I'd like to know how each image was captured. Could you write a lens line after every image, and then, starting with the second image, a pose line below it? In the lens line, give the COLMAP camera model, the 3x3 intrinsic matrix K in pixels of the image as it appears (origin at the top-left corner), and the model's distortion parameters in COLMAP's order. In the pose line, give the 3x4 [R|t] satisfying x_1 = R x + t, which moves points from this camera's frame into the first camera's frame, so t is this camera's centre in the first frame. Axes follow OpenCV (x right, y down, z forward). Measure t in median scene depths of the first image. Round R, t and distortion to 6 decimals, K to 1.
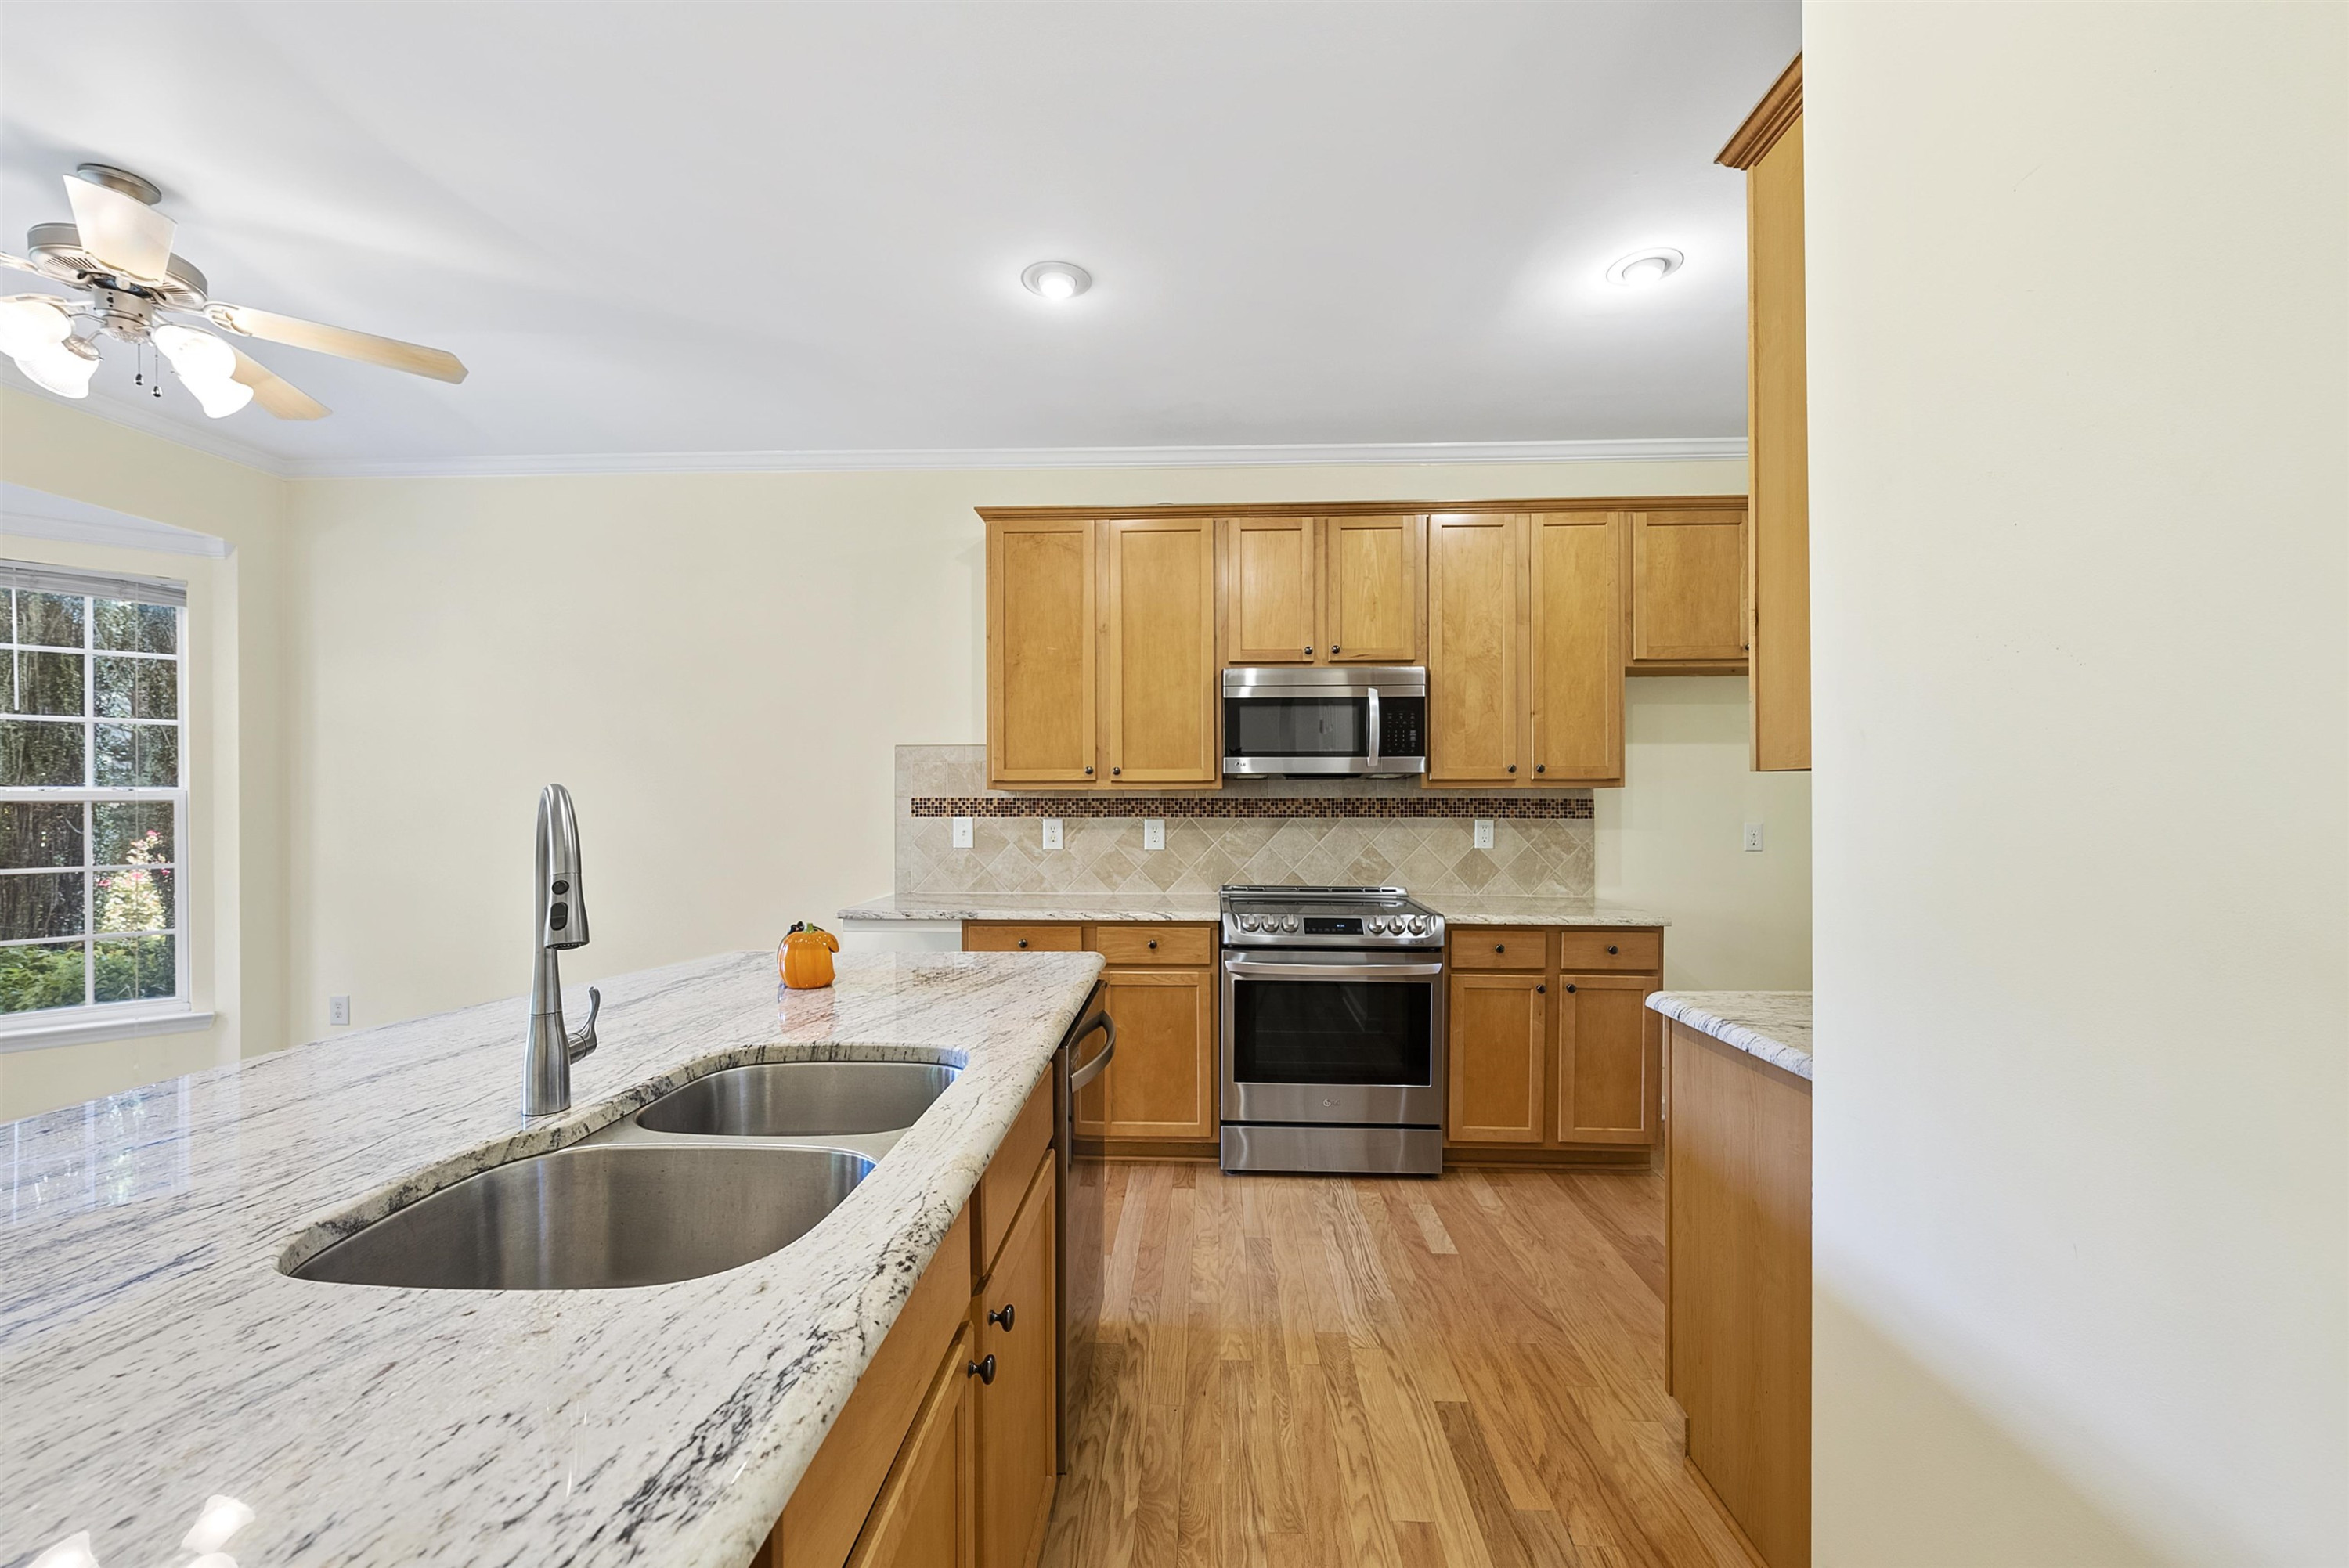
lens RADIAL K [[938.8, 0, 1172.0], [0, 938.8, 796.3], [0, 0, 1]] dist [0.001814, 0.000068]
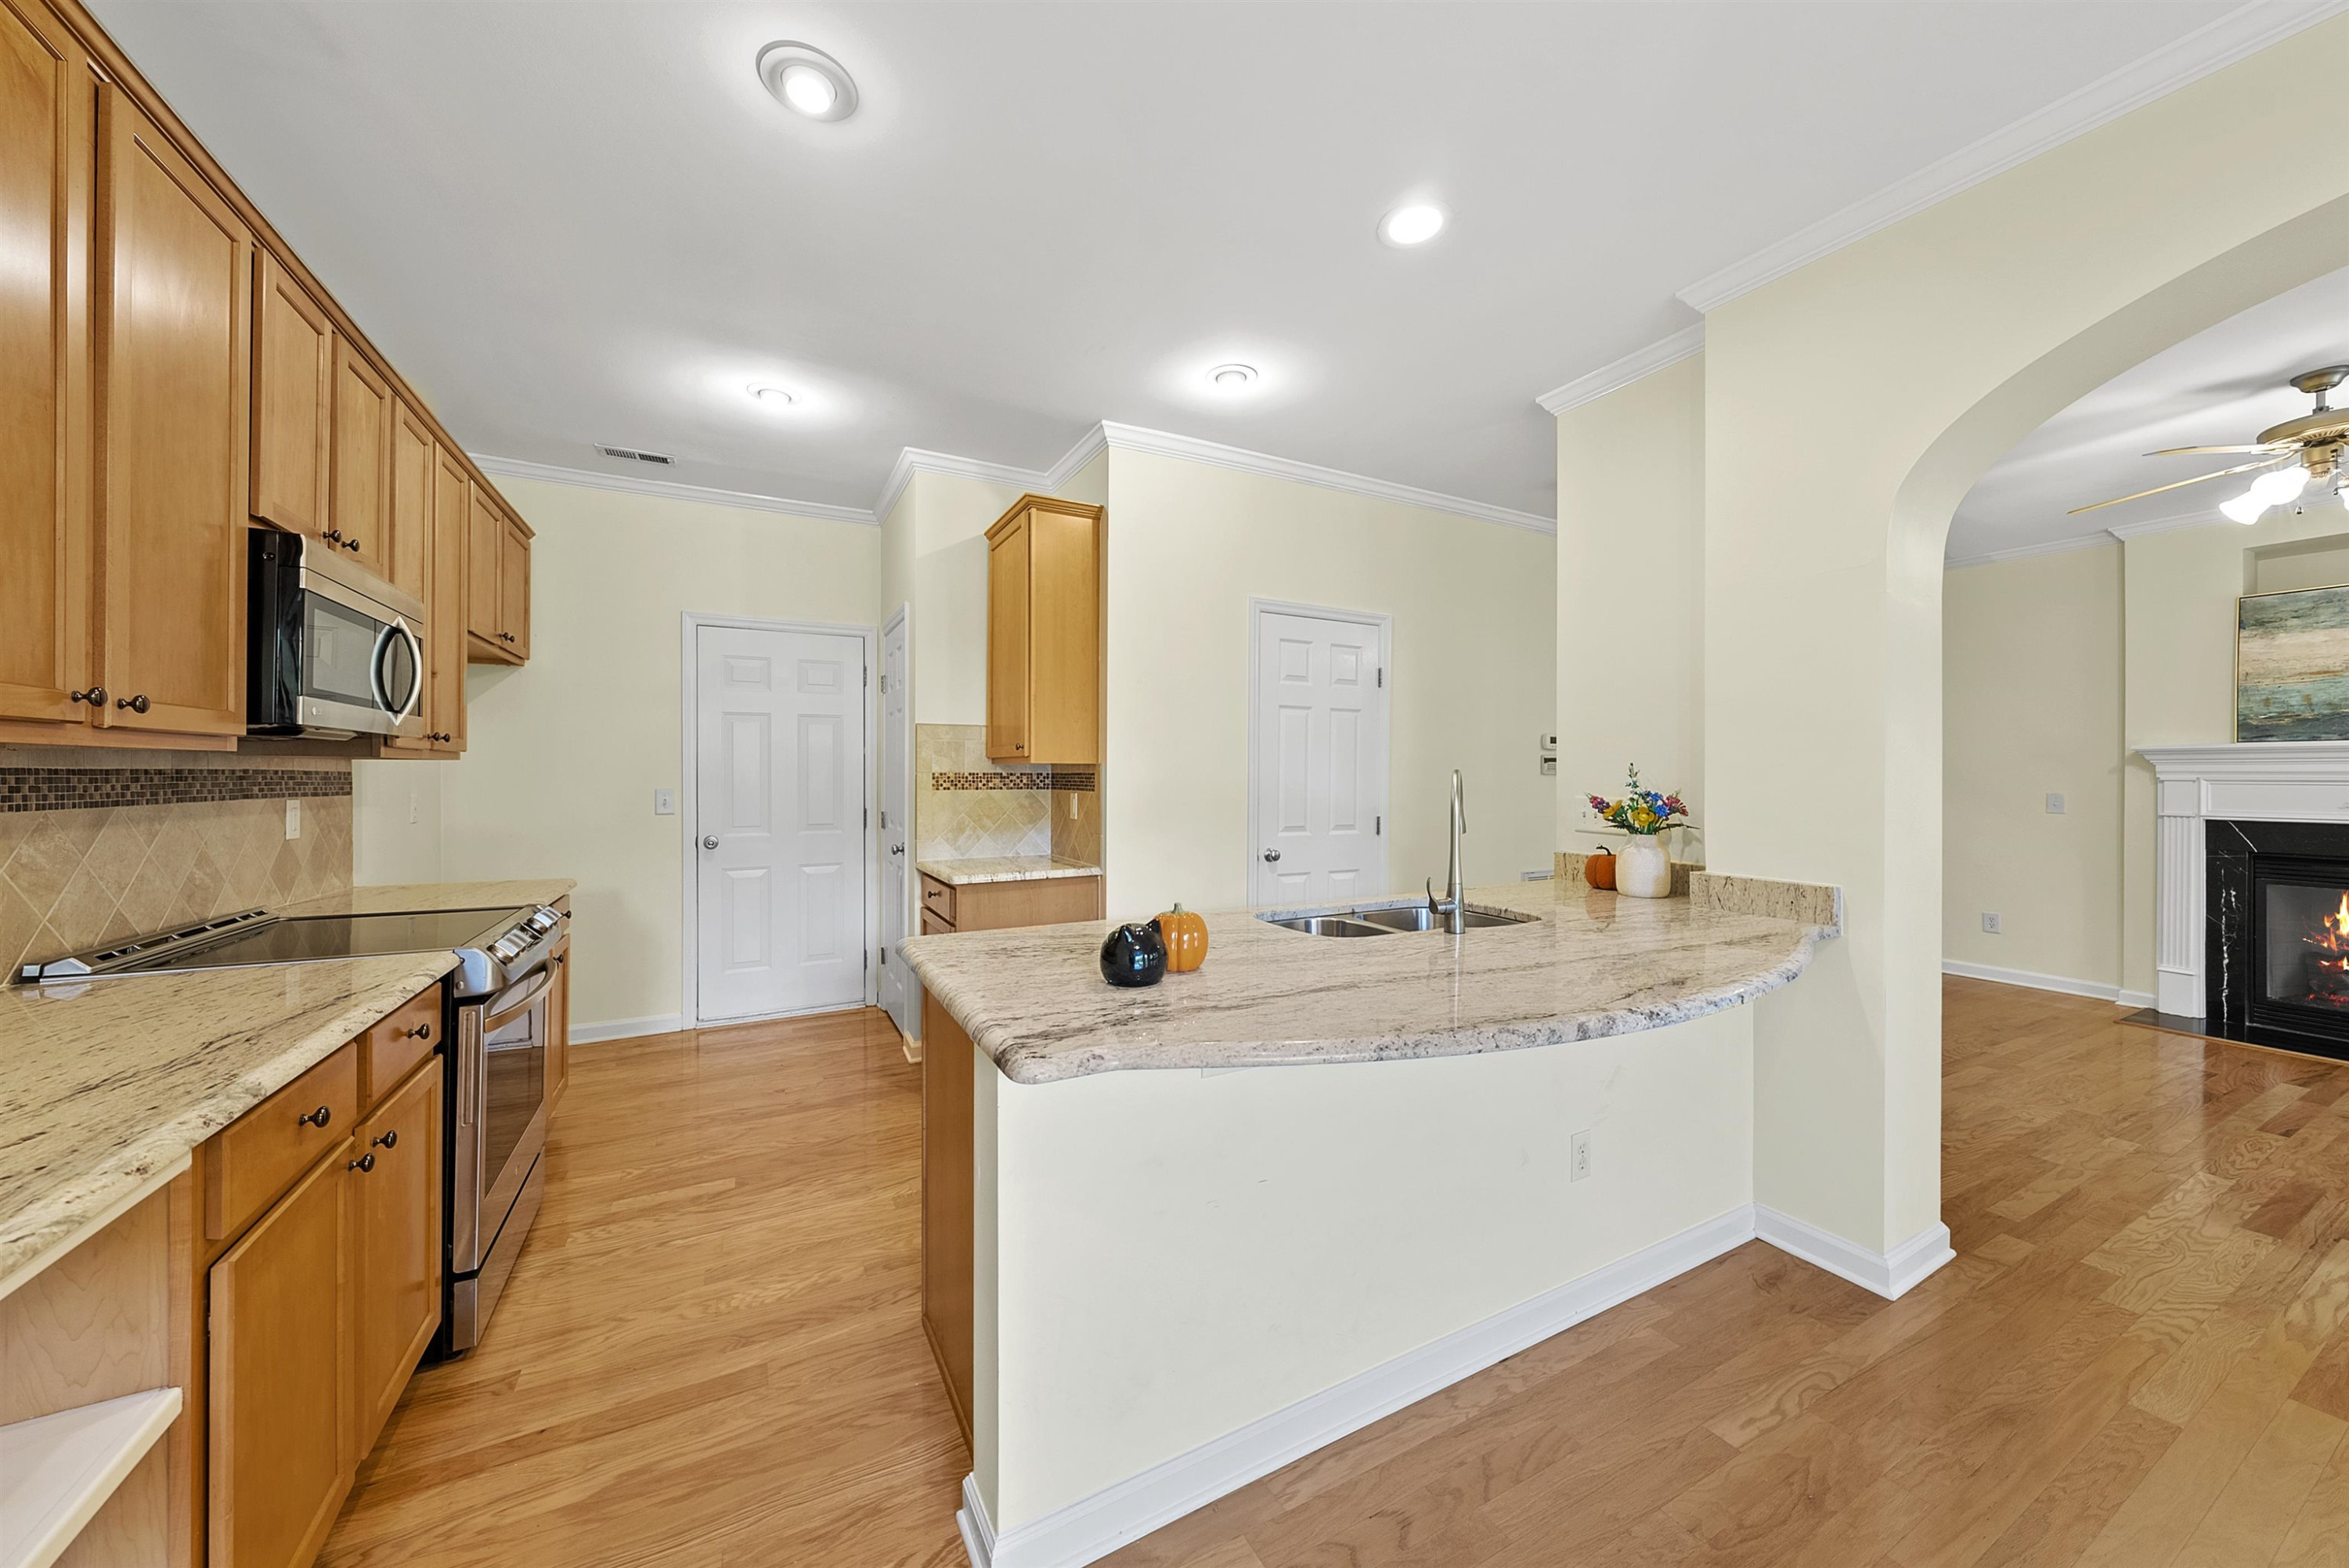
lens RADIAL K [[822.7, 0, 1172.3], [0, 822.7, 775.4], [0, 0, 1]] dist [0.000992, -0.000420]
pose [[-0.507158, -0.001587, 0.861851, -0.565016], [-0.009518, 0.999948, -0.003759, 0.001524], [-0.861800, -0.010110, -0.507147, 0.730181]]
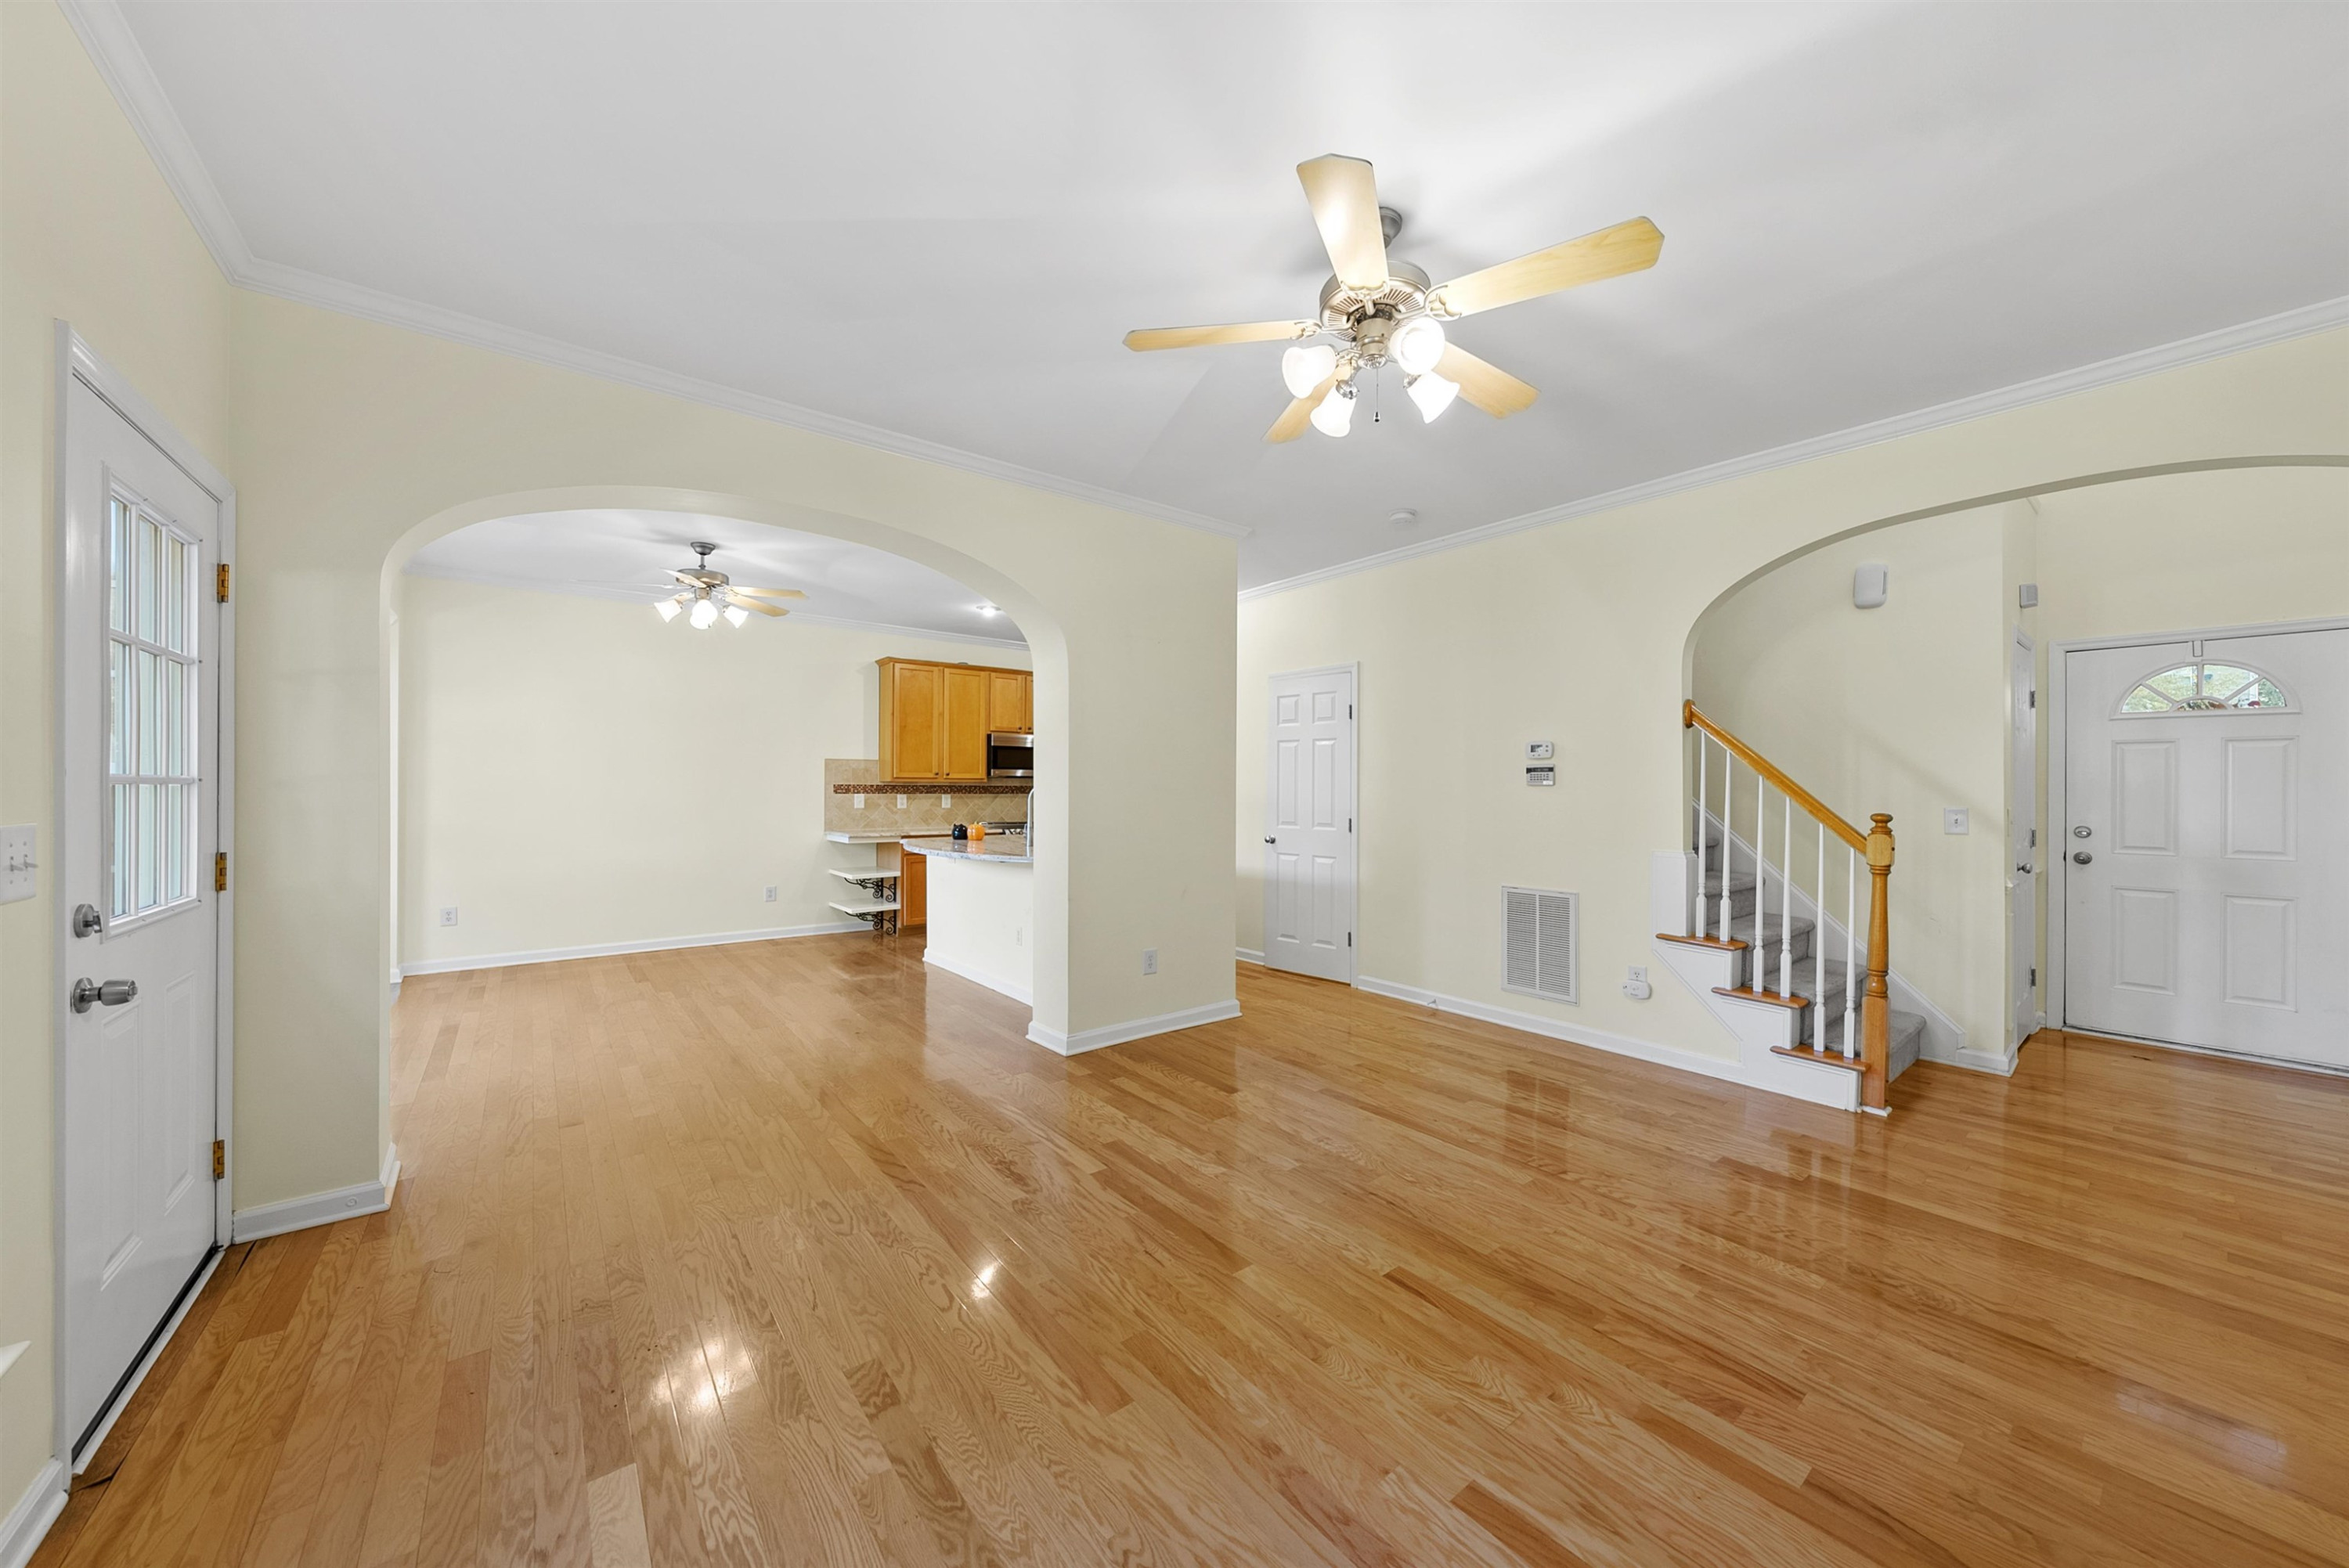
lens RADIAL K [[822.7, 0, 1171.7], [0, 822.7, 793.7], [0, 0, 1]] dist [0.000992, -0.000420]
pose [[0.761179, 0.000566, 0.648542, -0.903047], [-0.010778, 0.999873, 0.011777, -0.007207], [-0.648453, -0.015954, 0.761088, -0.877517]]
